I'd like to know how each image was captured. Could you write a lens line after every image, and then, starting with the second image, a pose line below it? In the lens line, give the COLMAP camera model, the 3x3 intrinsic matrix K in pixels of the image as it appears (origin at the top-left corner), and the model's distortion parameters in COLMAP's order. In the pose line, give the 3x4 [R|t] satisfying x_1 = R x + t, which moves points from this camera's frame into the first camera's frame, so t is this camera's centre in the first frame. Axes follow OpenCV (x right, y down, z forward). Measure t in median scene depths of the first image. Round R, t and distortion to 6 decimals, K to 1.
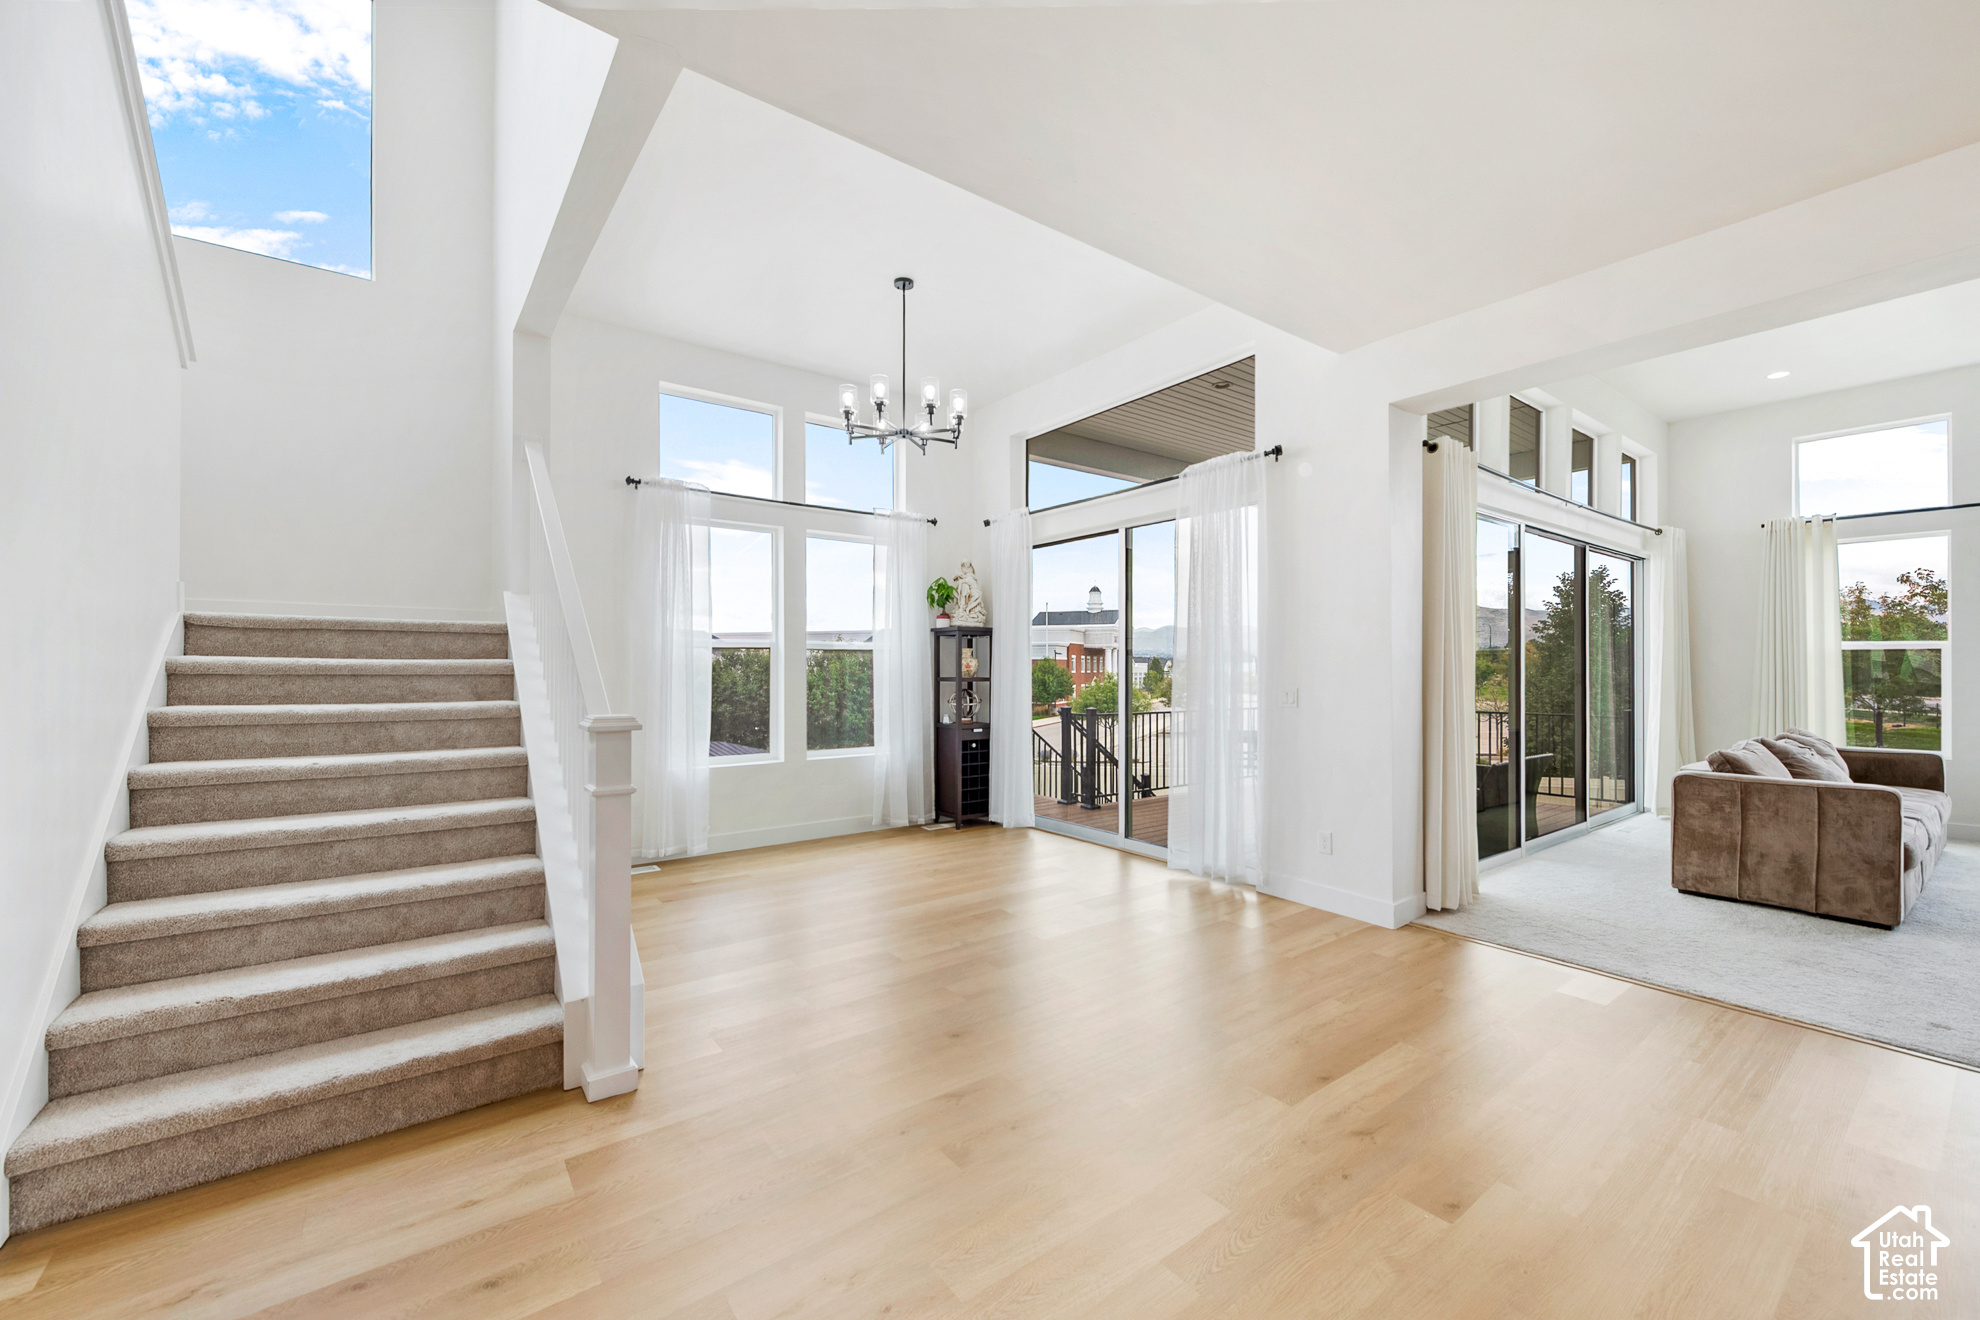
lens RADIAL K [[785.4, 0, 1015.9], [0, 785.4, 674.8], [0, 0, 1]] dist [0.001971, 0.000170]
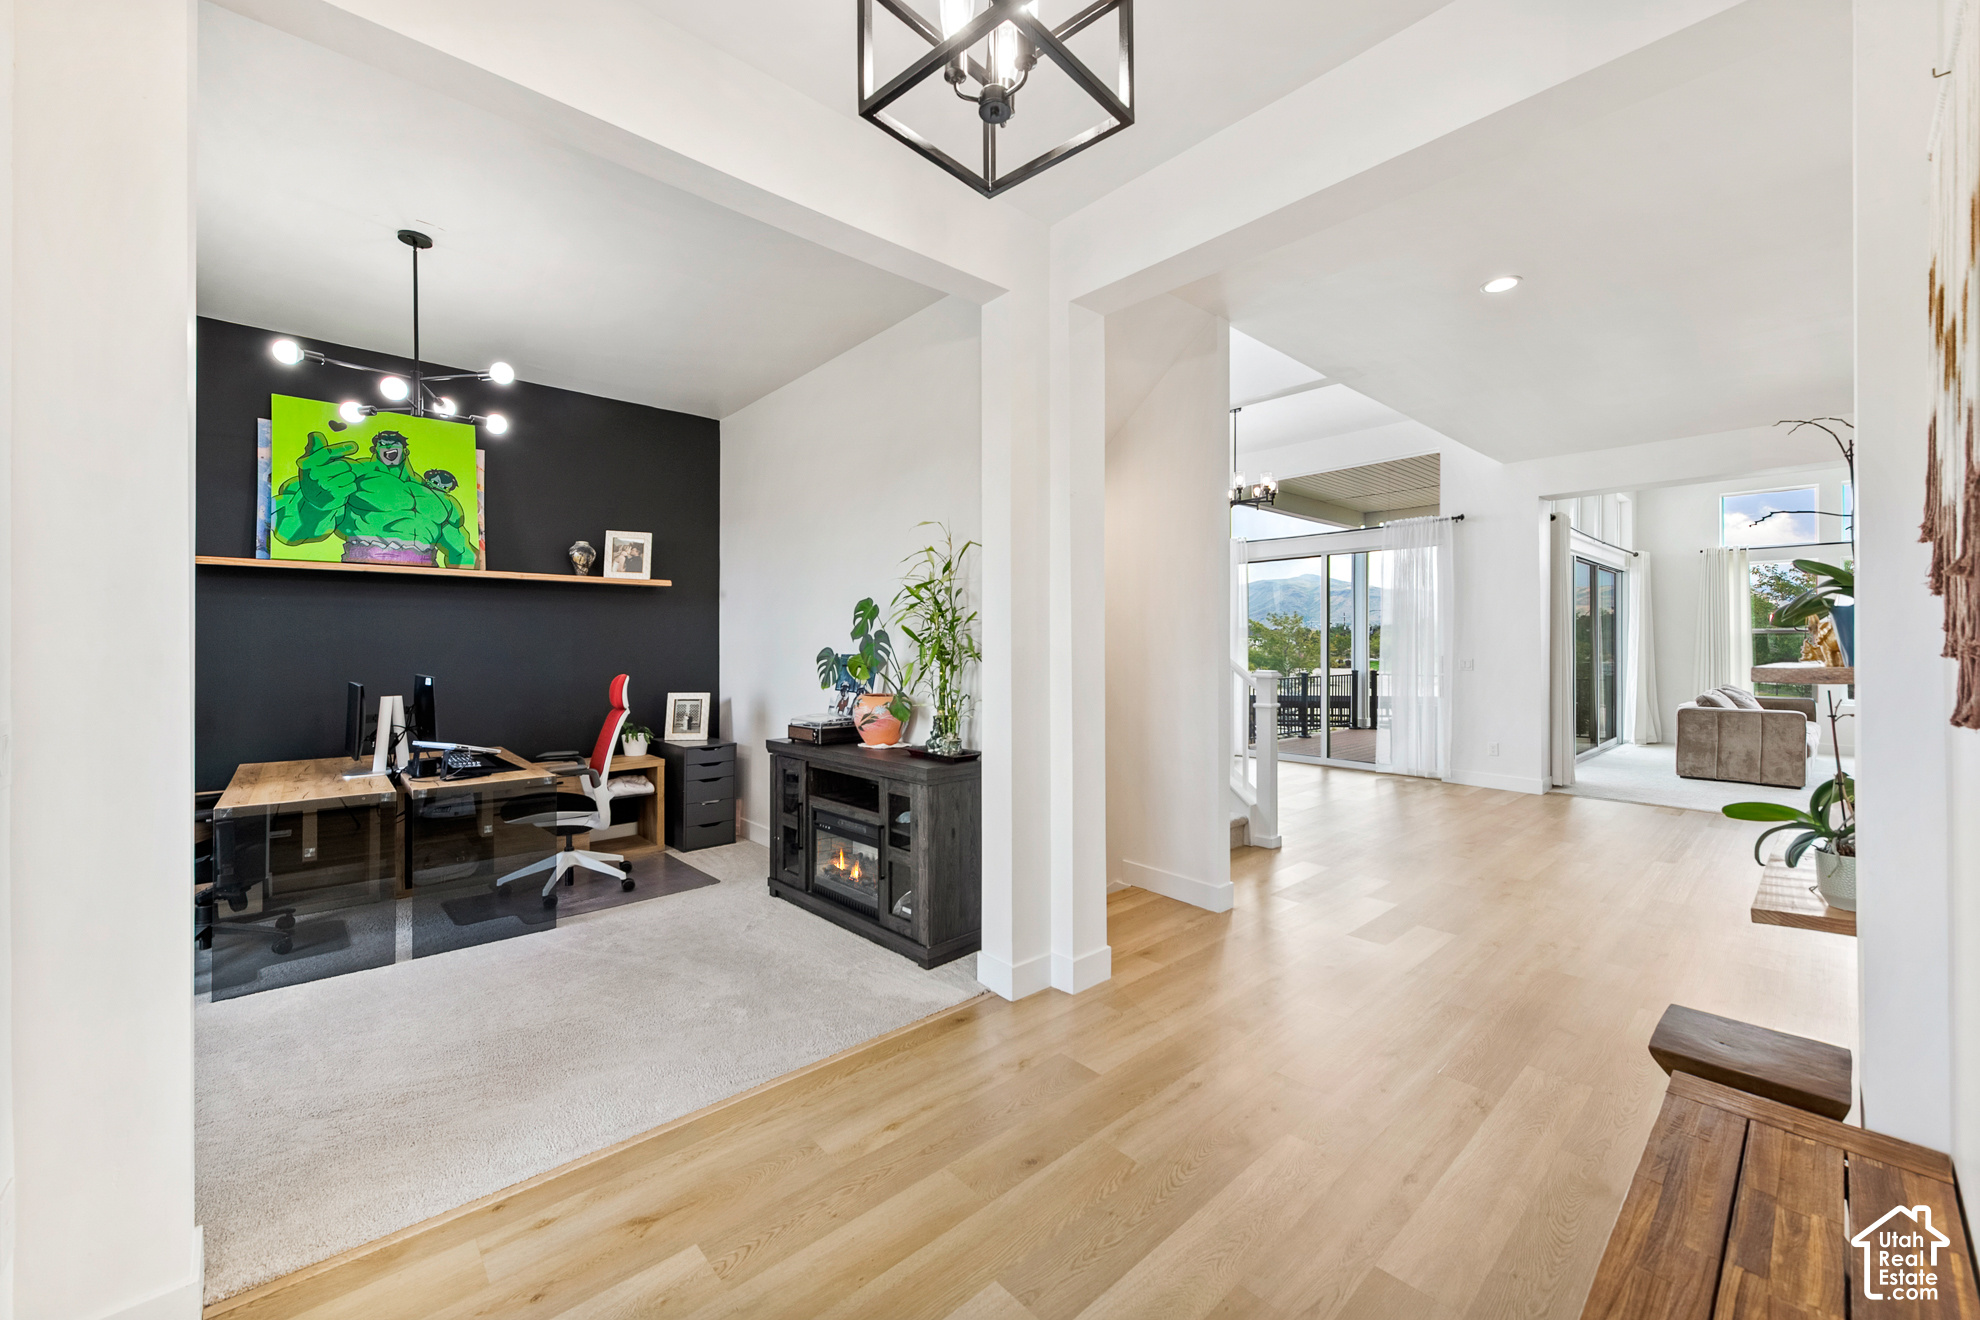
lens RADIAL K [[769.5, 0, 987.7], [0, 769.5, 654.0], [0, 0, 1]] dist [-0.000655, -0.000209]
pose [[0.997460, -0.003226, 0.071157, -0.775569], [0.003064, 0.999992, 0.002376, 0.000058], [-0.071164, -0.002152, 0.997462, -0.556485]]
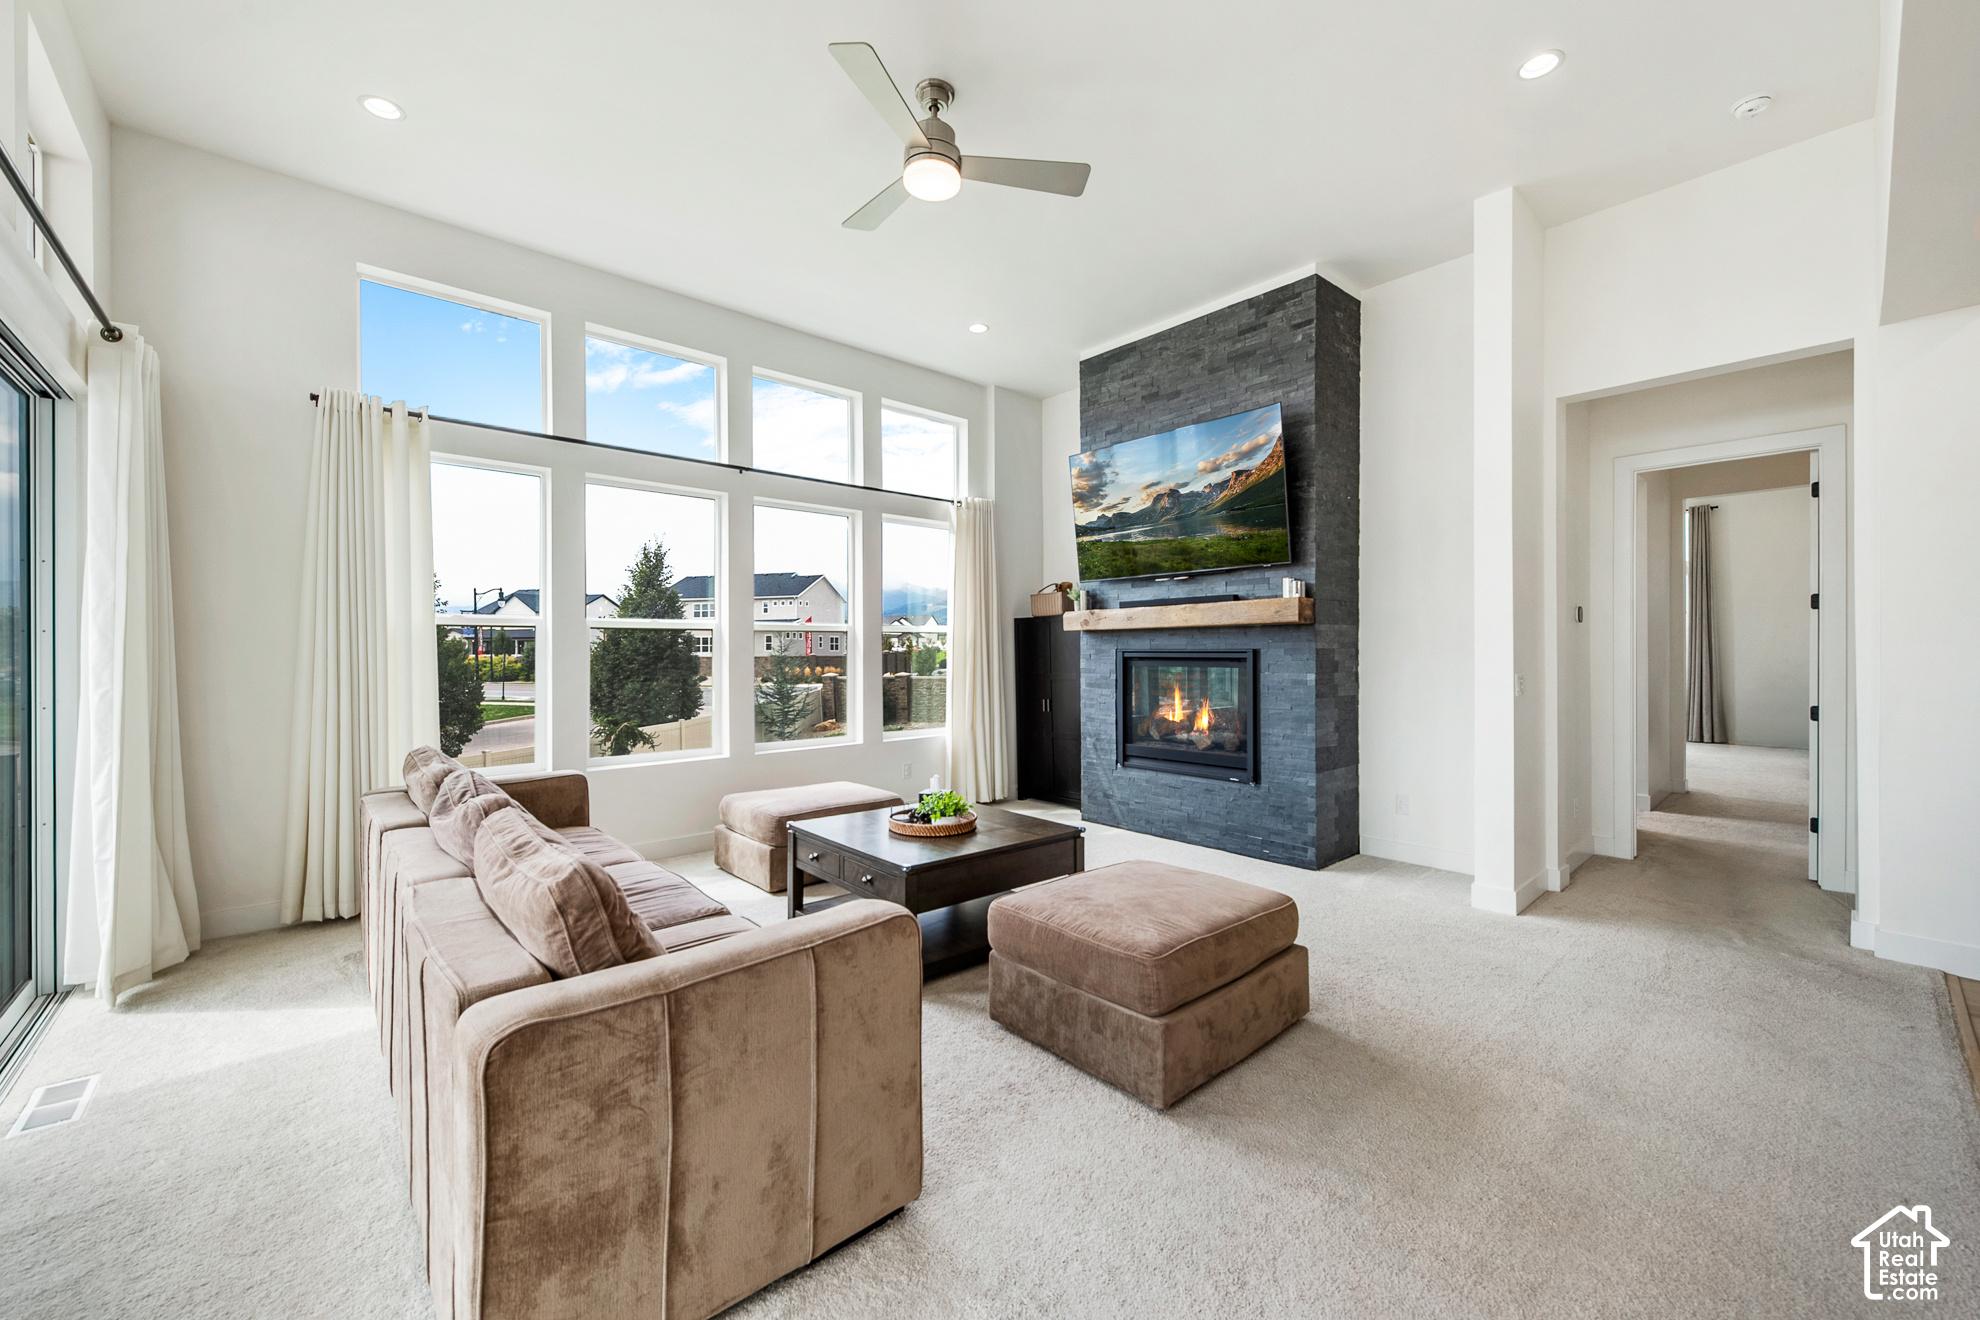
lens RADIAL K [[769.5, 0, 987.7], [0, 769.5, 654.0], [0, 0, 1]] dist [-0.000655, -0.000209]
pose [[-0.067133, -0.001914, 0.997742, 0.561835], [0.005930, 0.999980, 0.002317, -0.007547], [-0.997726, 0.006073, -0.067121, 0.848061]]
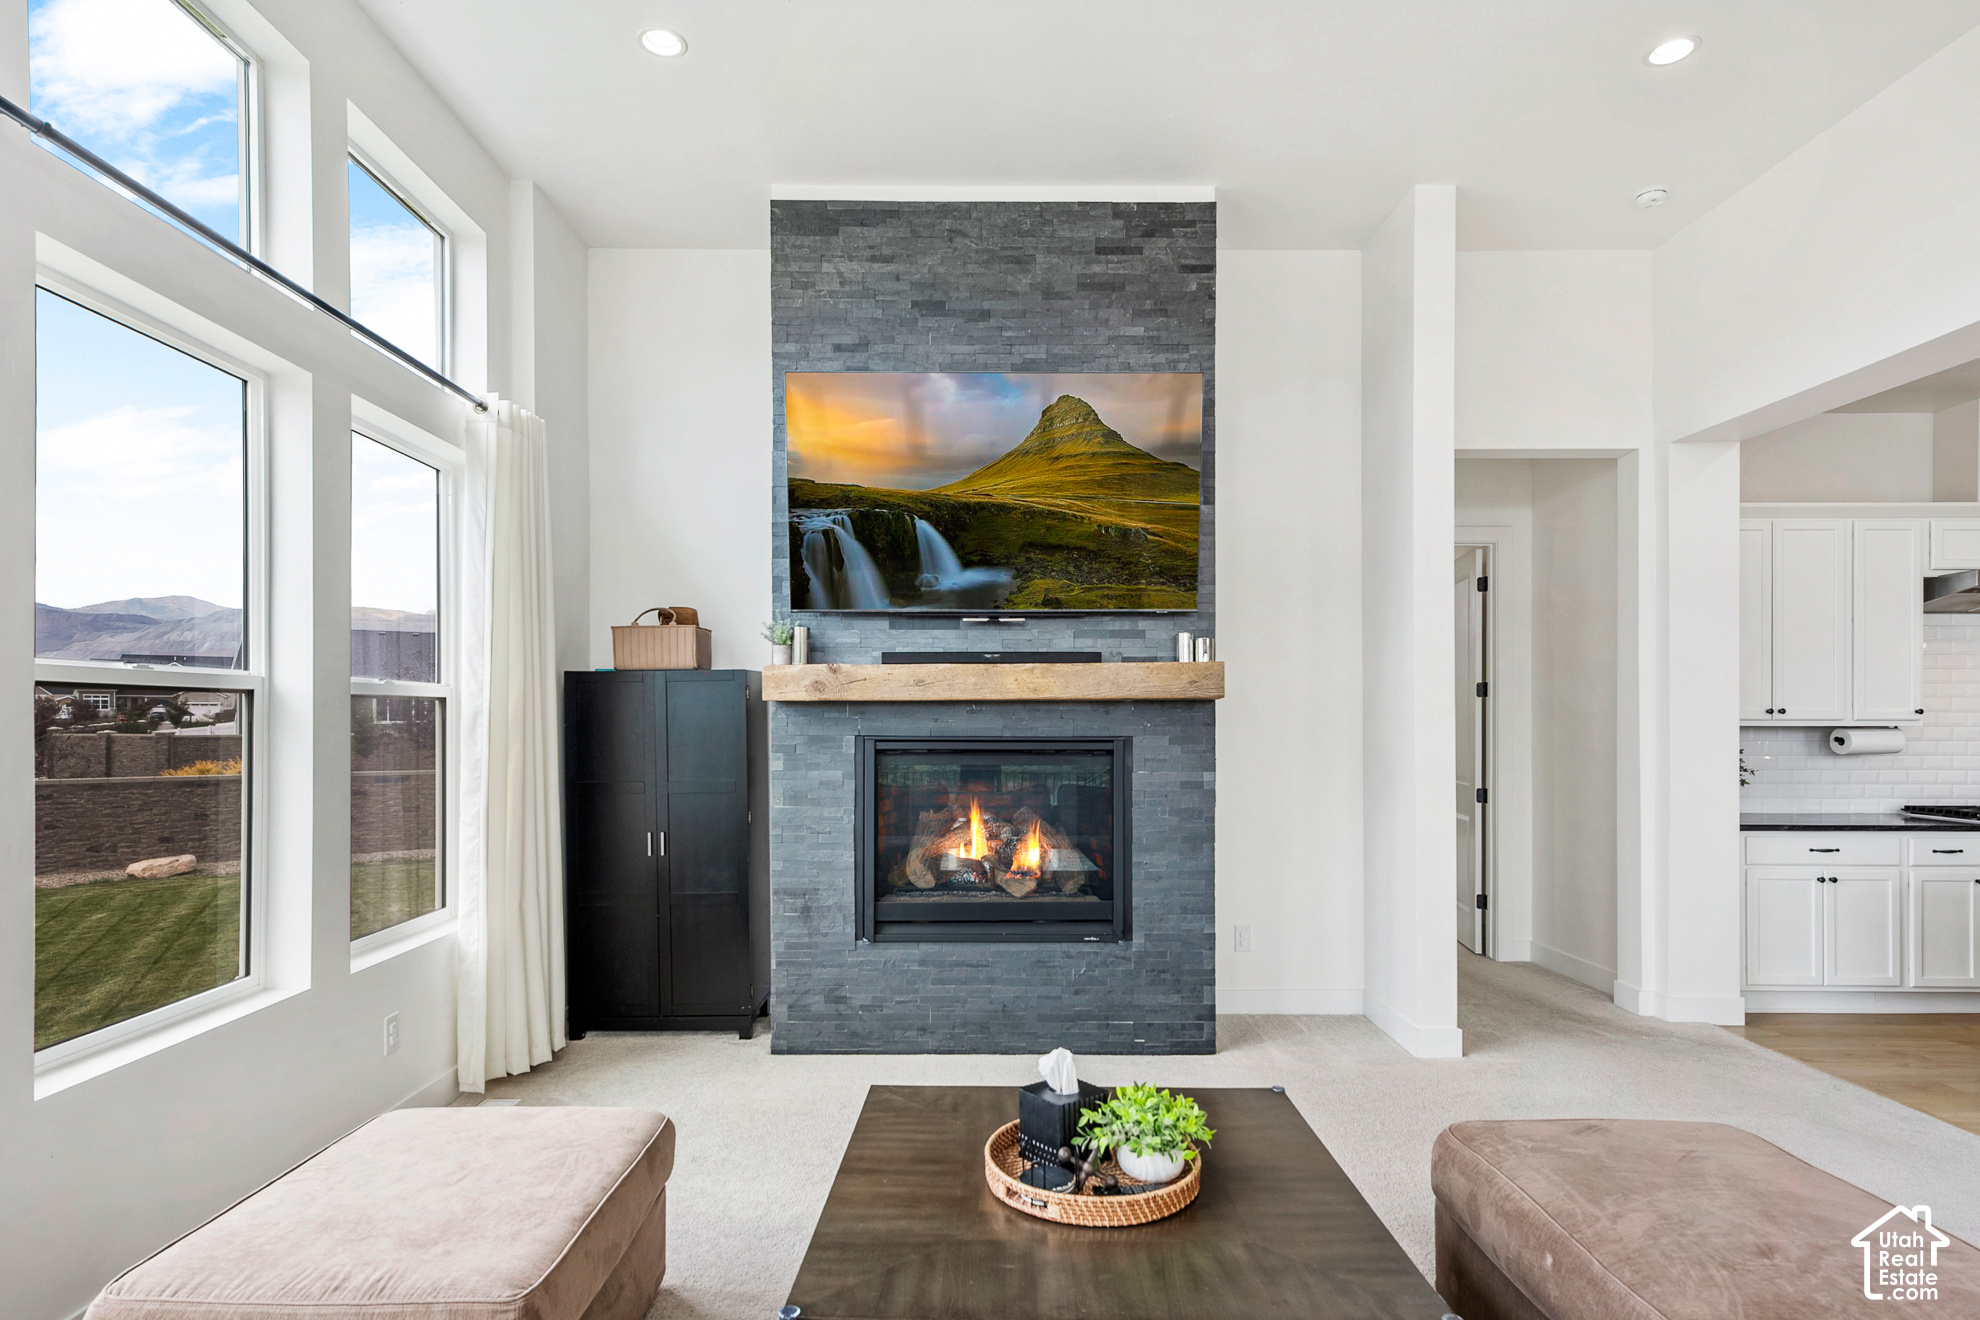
lens RADIAL K [[1033.0, 0, 985.0], [0, 1033.0, 718.9], [0, 0, 1]] dist [0.014297, -0.000195]
pose [[-0.792406, 0.004090, 0.609980, 1.080983], [0.002526, 0.999991, -0.003424, -0.021588], [-0.609988, -0.001172, -0.792410, 1.201911]]
